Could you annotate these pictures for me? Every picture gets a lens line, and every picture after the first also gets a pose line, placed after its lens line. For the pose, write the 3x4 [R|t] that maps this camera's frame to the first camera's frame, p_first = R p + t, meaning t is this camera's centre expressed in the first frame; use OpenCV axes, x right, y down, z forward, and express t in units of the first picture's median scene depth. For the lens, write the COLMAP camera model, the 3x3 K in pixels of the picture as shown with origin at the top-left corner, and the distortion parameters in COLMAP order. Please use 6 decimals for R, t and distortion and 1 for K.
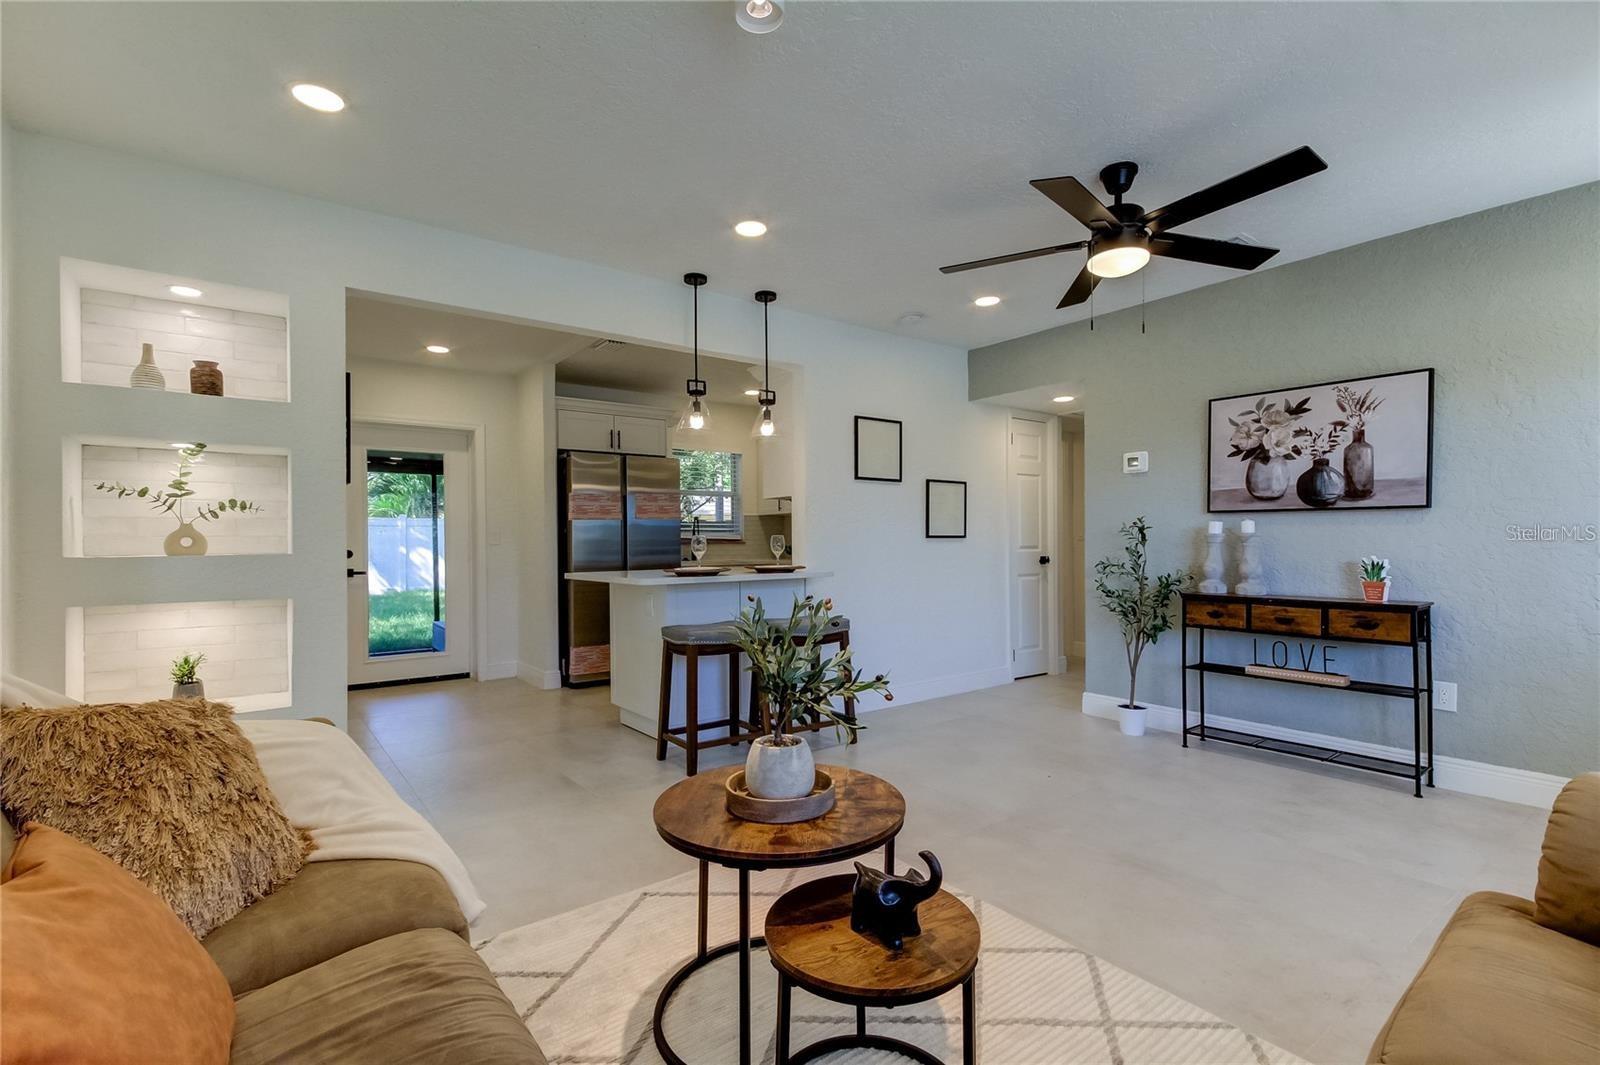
lens RADIAL K [[767.4, 0, 794.3], [0, 767.4, 542.6], [0, 0, 1]] dist [0.014069, -0.001418]
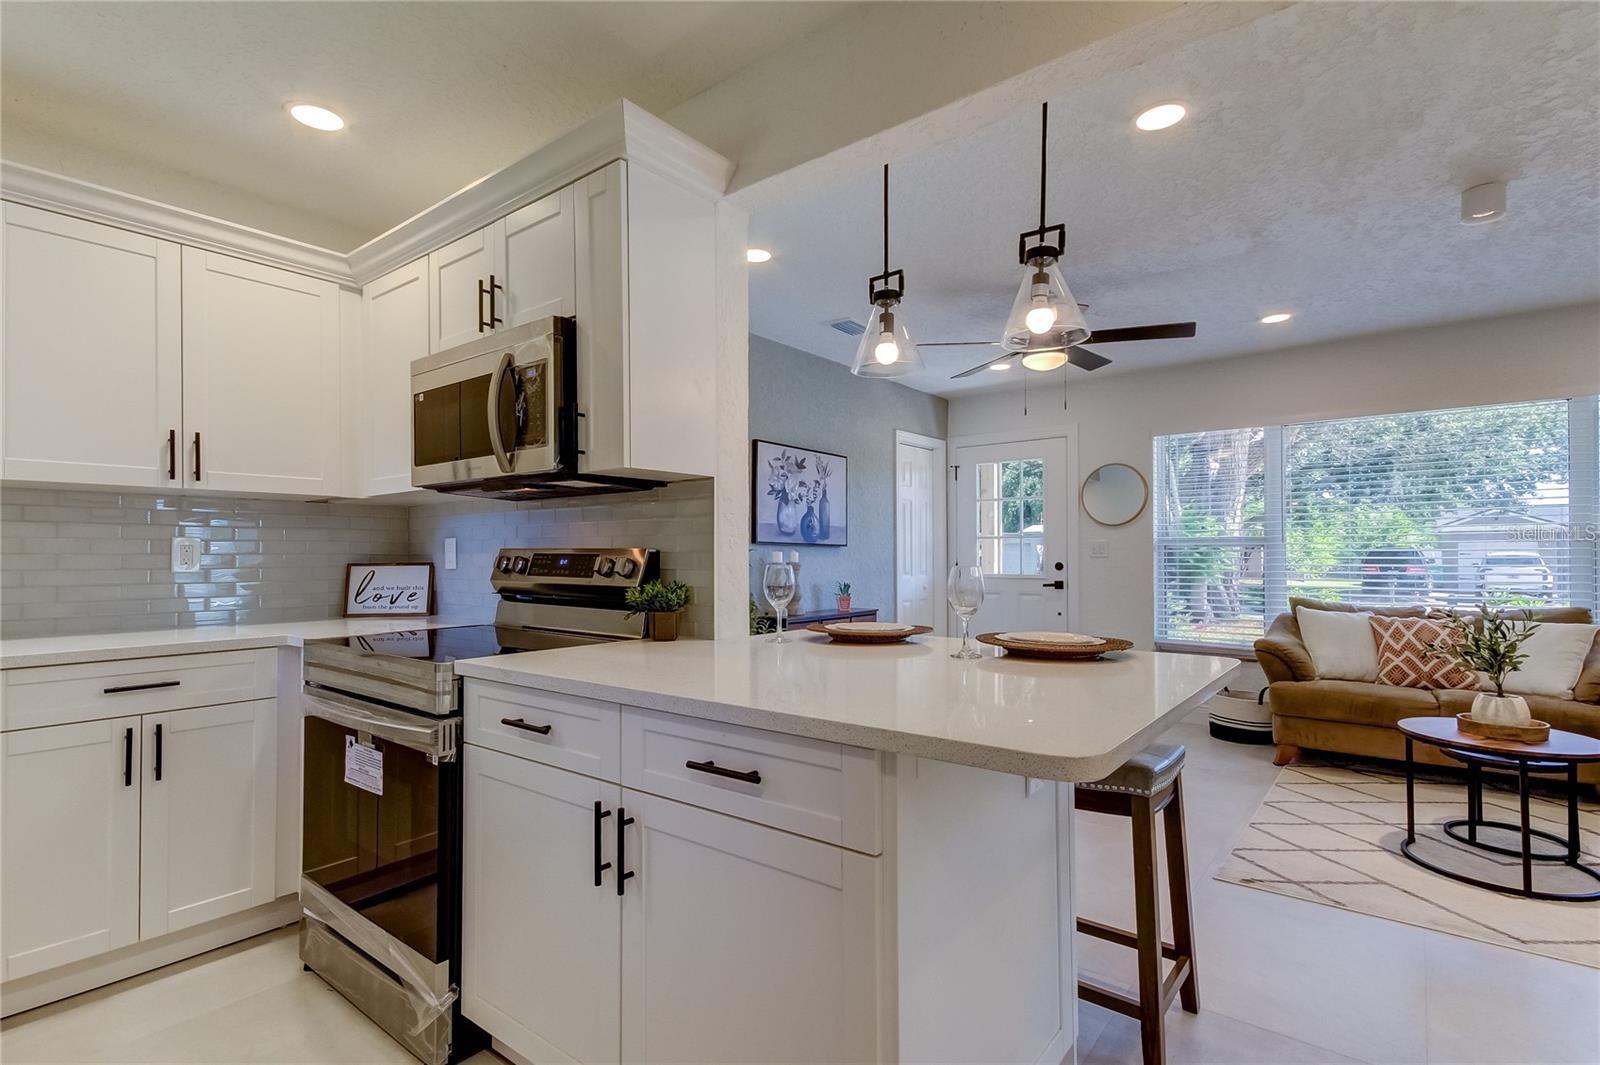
lens RADIAL K [[767.4, 0, 826.3], [0, 767.4, 543.9], [0, 0, 1]] dist [0.014069, -0.001418]
pose [[-0.287752, 0.023154, 0.957425, -0.548070], [0.005106, 0.999731, -0.022643, -0.013751], [-0.957691, -0.001627, -0.287792, 1.282188]]
